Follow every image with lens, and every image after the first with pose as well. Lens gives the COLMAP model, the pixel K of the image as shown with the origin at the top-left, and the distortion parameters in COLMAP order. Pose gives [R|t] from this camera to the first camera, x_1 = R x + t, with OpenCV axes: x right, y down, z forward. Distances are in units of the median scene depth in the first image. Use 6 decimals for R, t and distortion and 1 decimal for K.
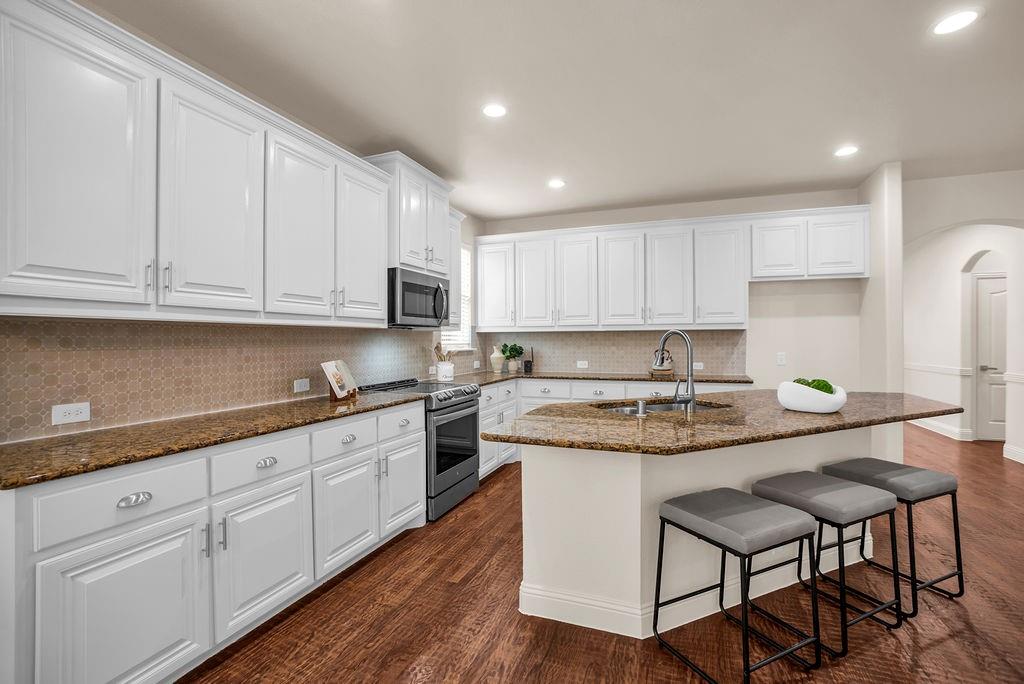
lens RADIAL K [[469.7, 0, 508.7], [0, 469.7, 337.9], [0, 0, 1]] dist [-0.015999, 0.001814]
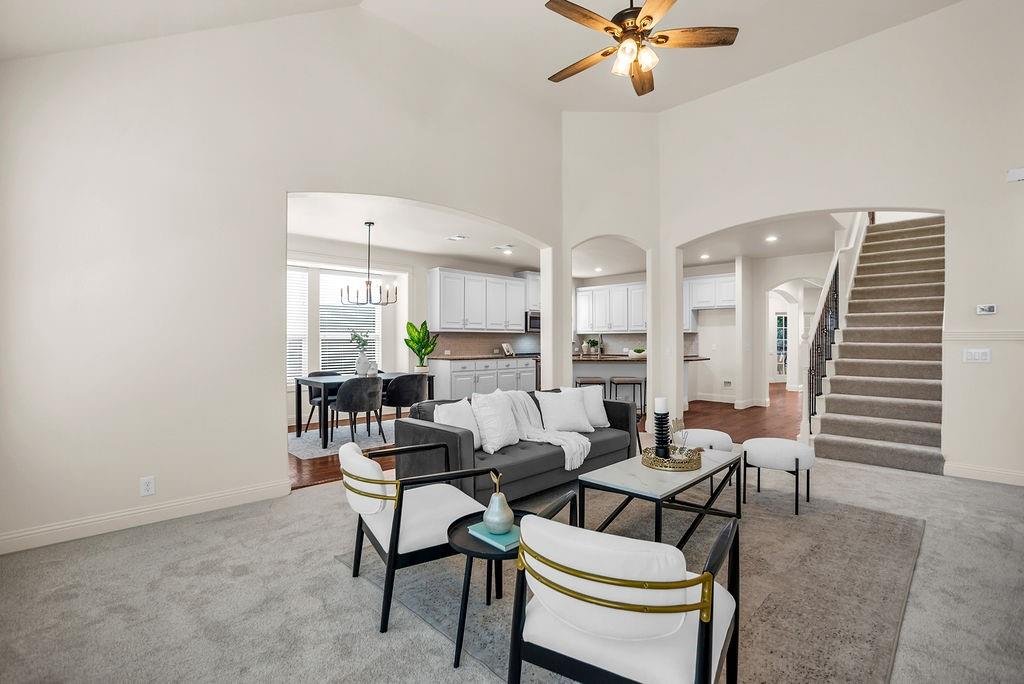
lens RADIAL K [[469.7, 0, 516.6], [0, 469.7, 340.5], [0, 0, 1]] dist [-0.015999, 0.001814]
pose [[0.916531, 0.003539, -0.399948, 0.750460], [-0.001430, 0.999983, 0.005571, 0.008772], [0.399961, -0.004534, 0.916521, -1.463758]]
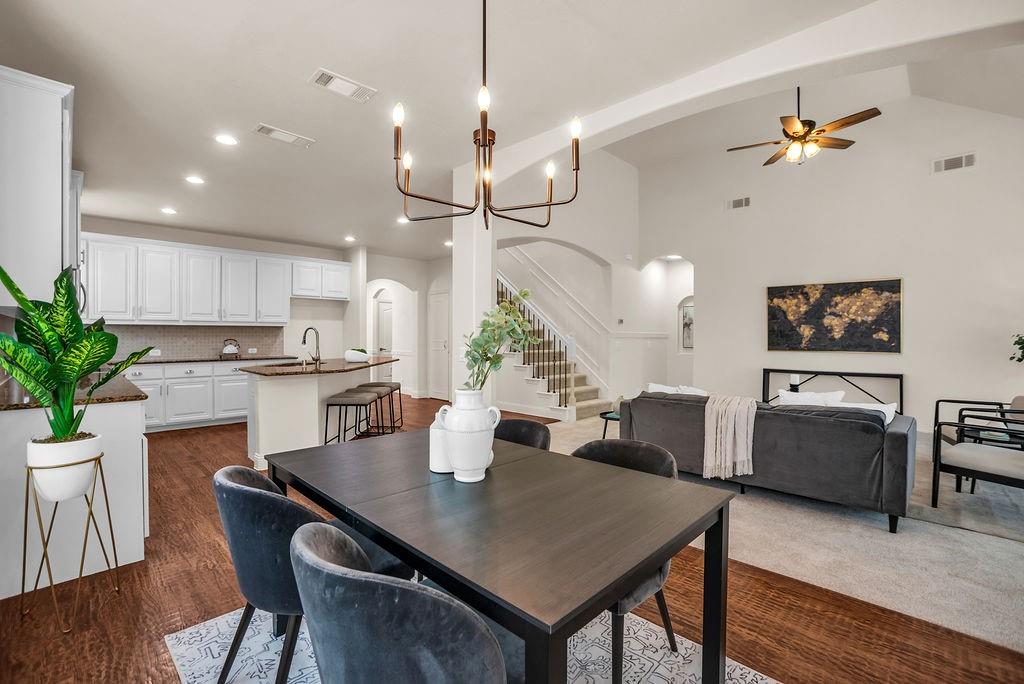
lens RADIAL K [[469.7, 0, 517.2], [0, 469.7, 337.5], [0, 0, 1]] dist [-0.015999, 0.001814]
pose [[0.404441, 0.000019, 0.914564, -0.776381], [-0.006301, 0.999976, 0.002766, 0.012255], [-0.914542, -0.006882, 0.404432, -0.454058]]
